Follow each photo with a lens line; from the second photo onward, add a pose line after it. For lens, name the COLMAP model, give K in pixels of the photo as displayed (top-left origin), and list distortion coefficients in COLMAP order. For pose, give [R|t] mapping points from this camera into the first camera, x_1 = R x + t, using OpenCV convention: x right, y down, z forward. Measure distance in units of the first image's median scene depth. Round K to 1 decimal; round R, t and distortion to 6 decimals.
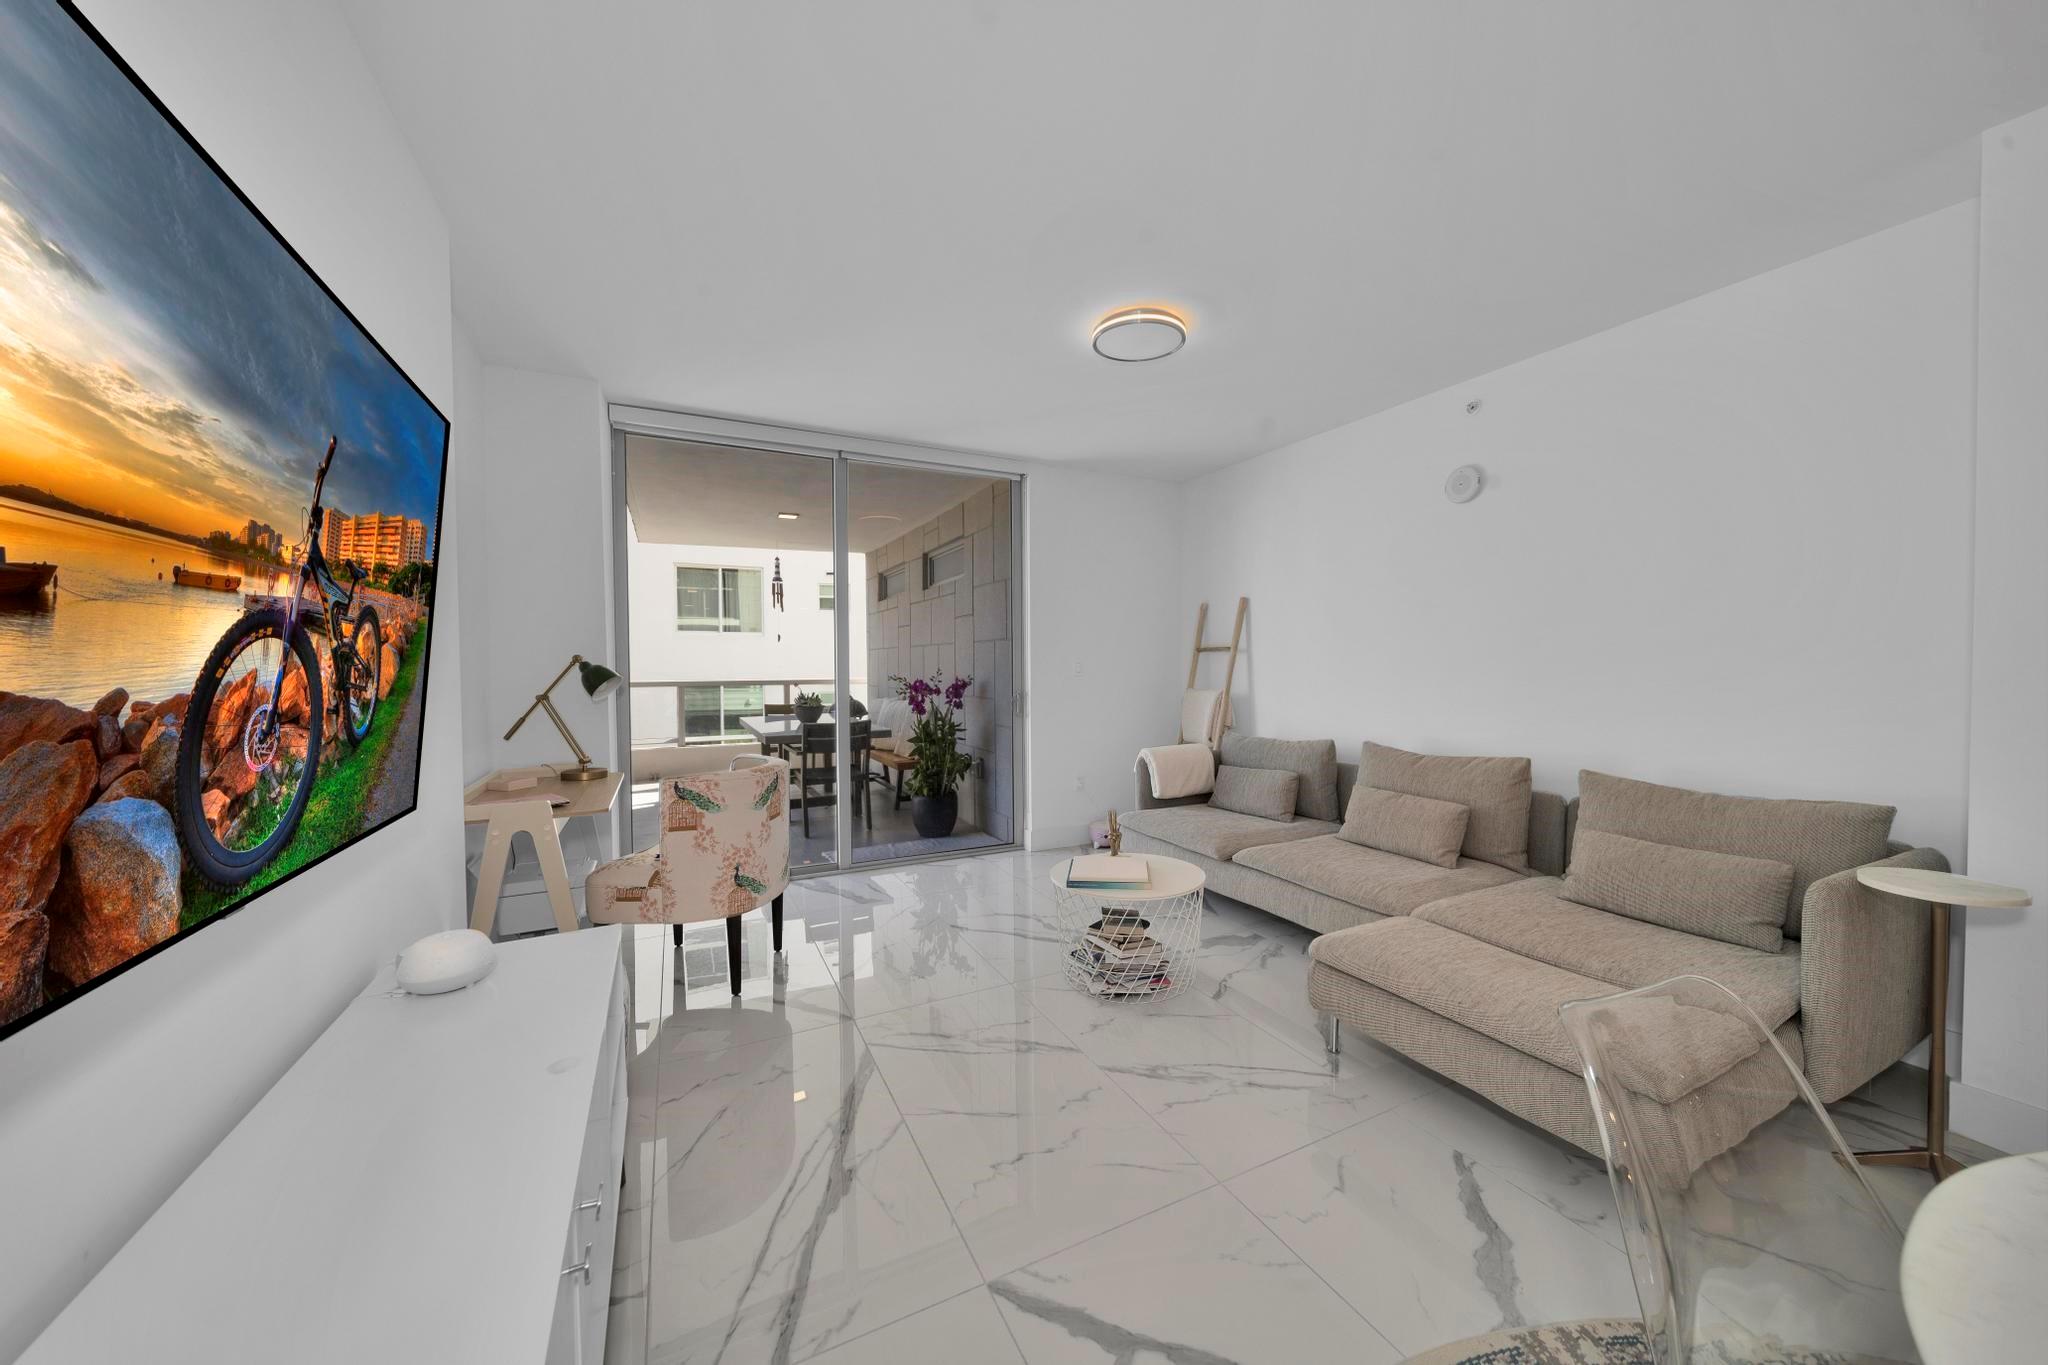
lens RADIAL K [[734.4, 0, 1044.5], [0, 734.4, 680.1], [0, 0, 1]] dist [0.008298, -0.003482]
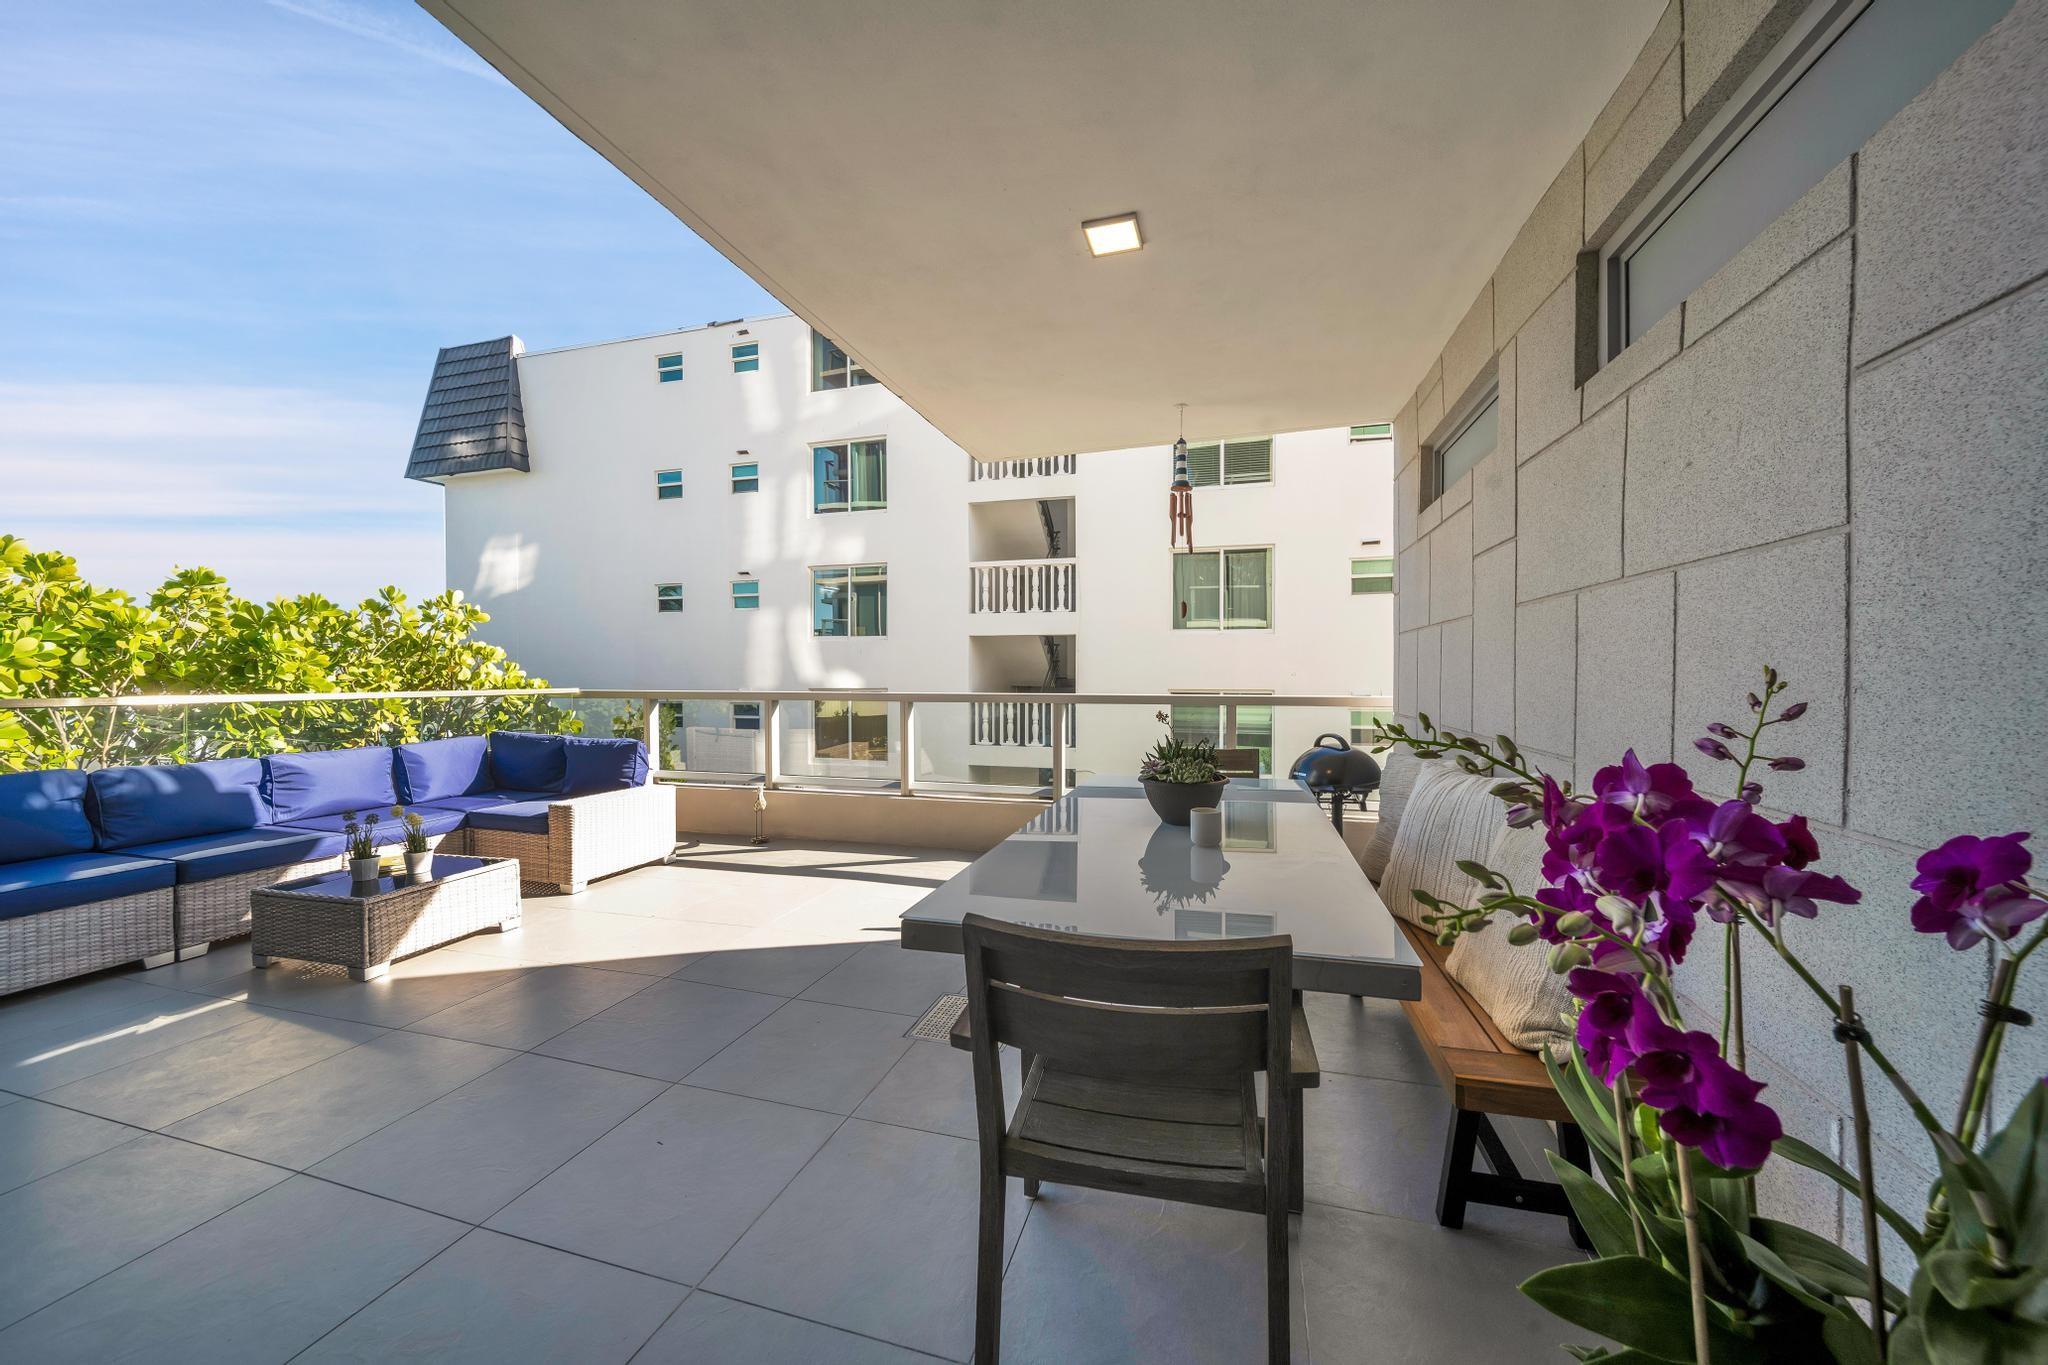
lens RADIAL K [[721.2, 0, 1040.4], [0, 721.2, 677.9], [0, 0, 1]] dist [0.000678, -0.000643]
pose [[0.741533, 0.008384, -0.670864, -0.205852], [-0.017006, 0.999836, -0.006301, -0.014225], [0.670701, 0.016081, 0.741554, 1.044075]]
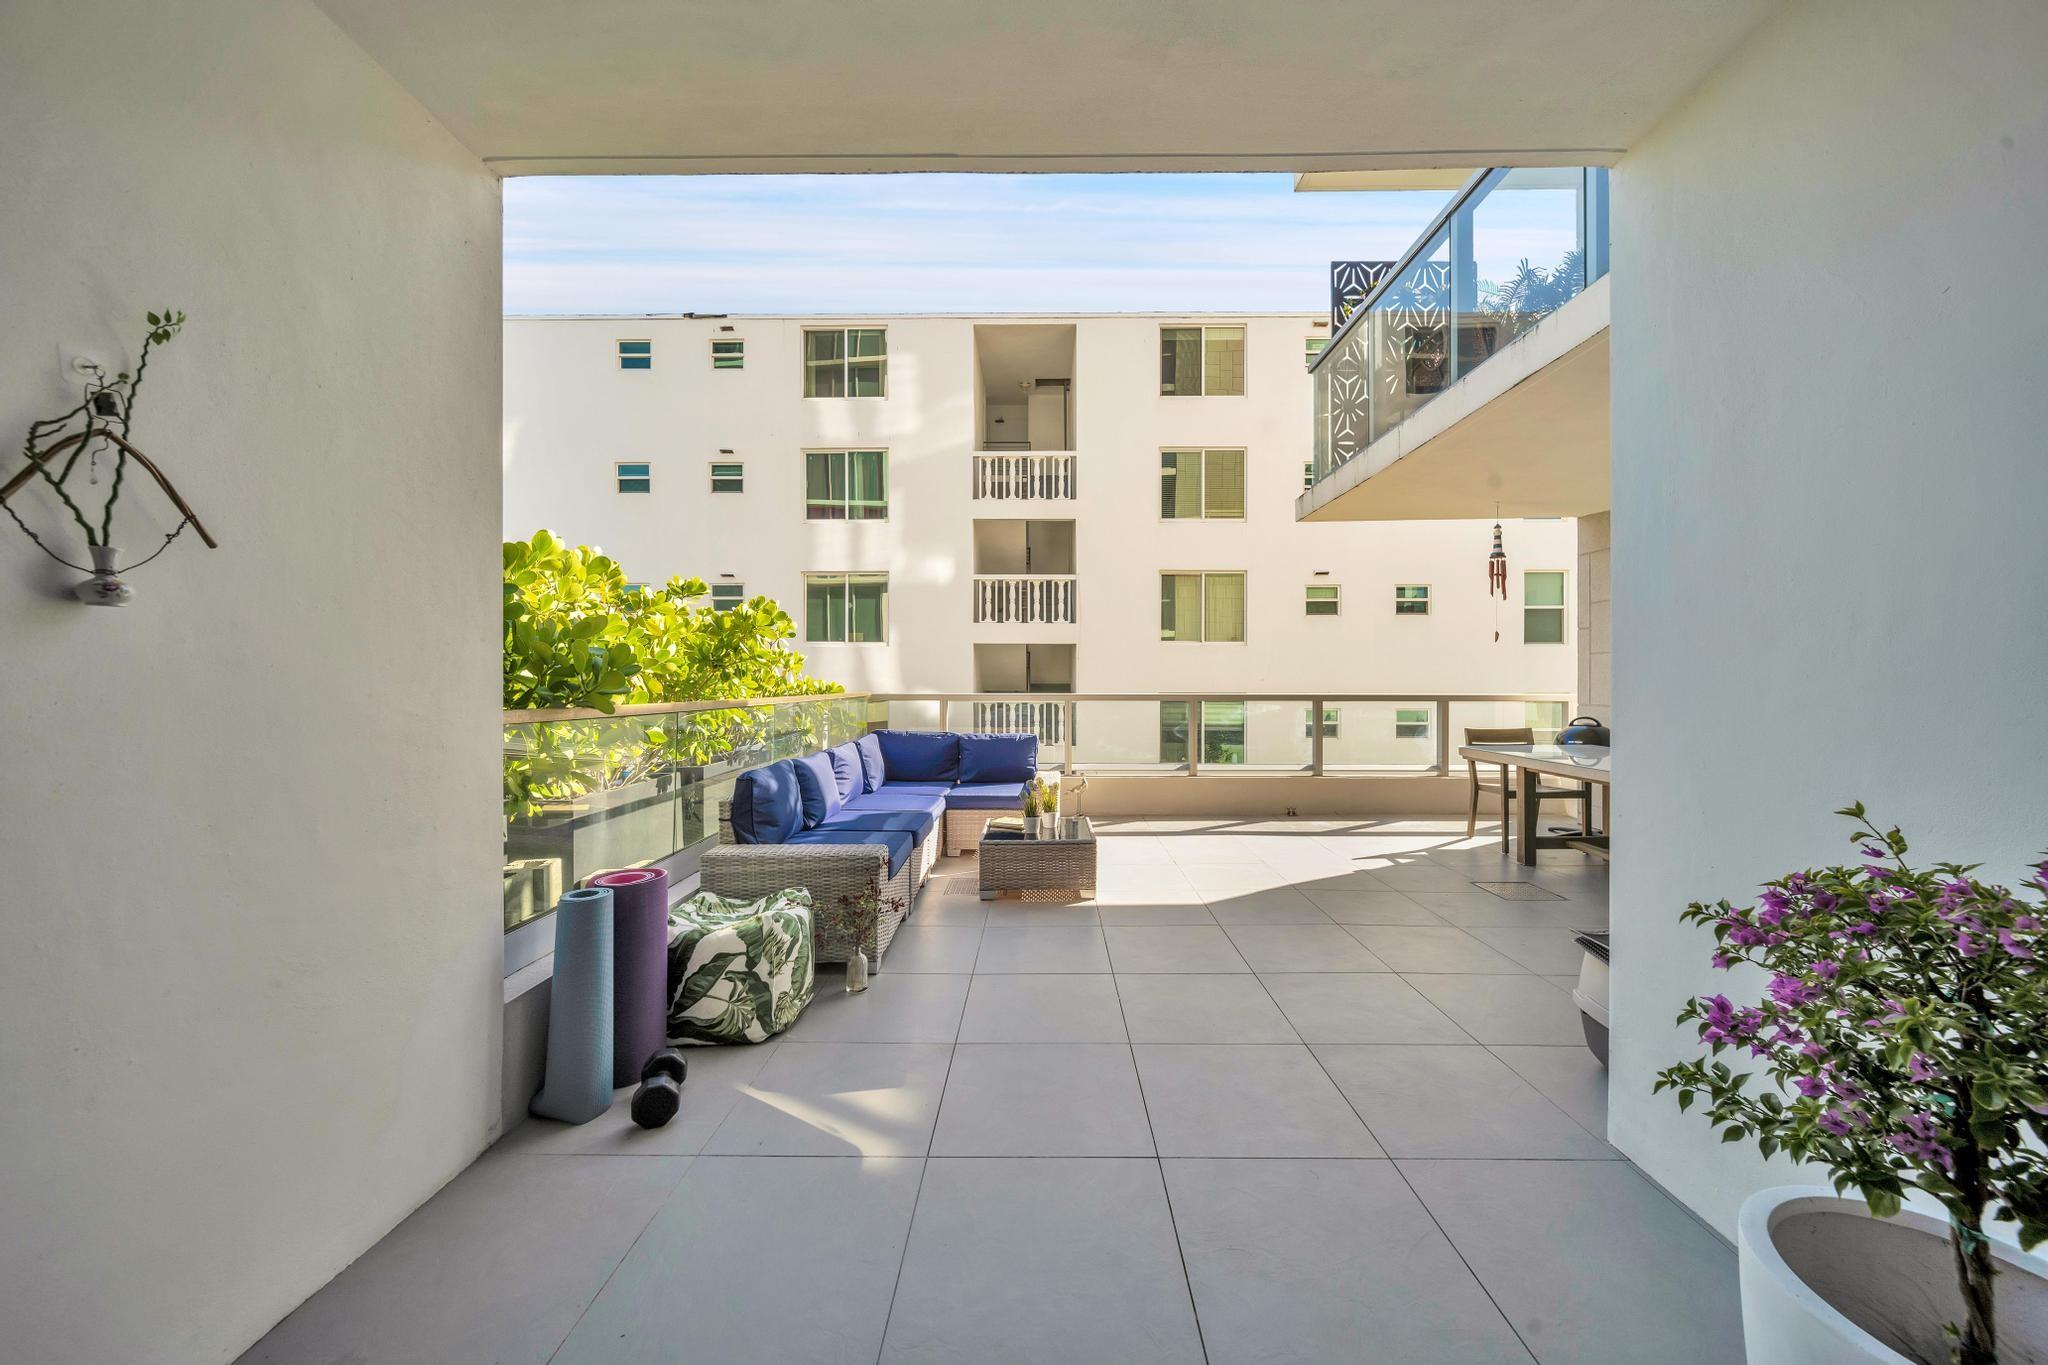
lens RADIAL K [[717.5, 0, 1038.7], [0, 717.5, 678.8], [0, 0, 1]] dist [0.000305, -0.001663]
pose [[0.891938, 0.006207, -0.452114, -0.782325], [-0.015207, 0.999752, -0.016275, 0.004146], [0.451901, 0.021391, 0.891811, 0.303979]]
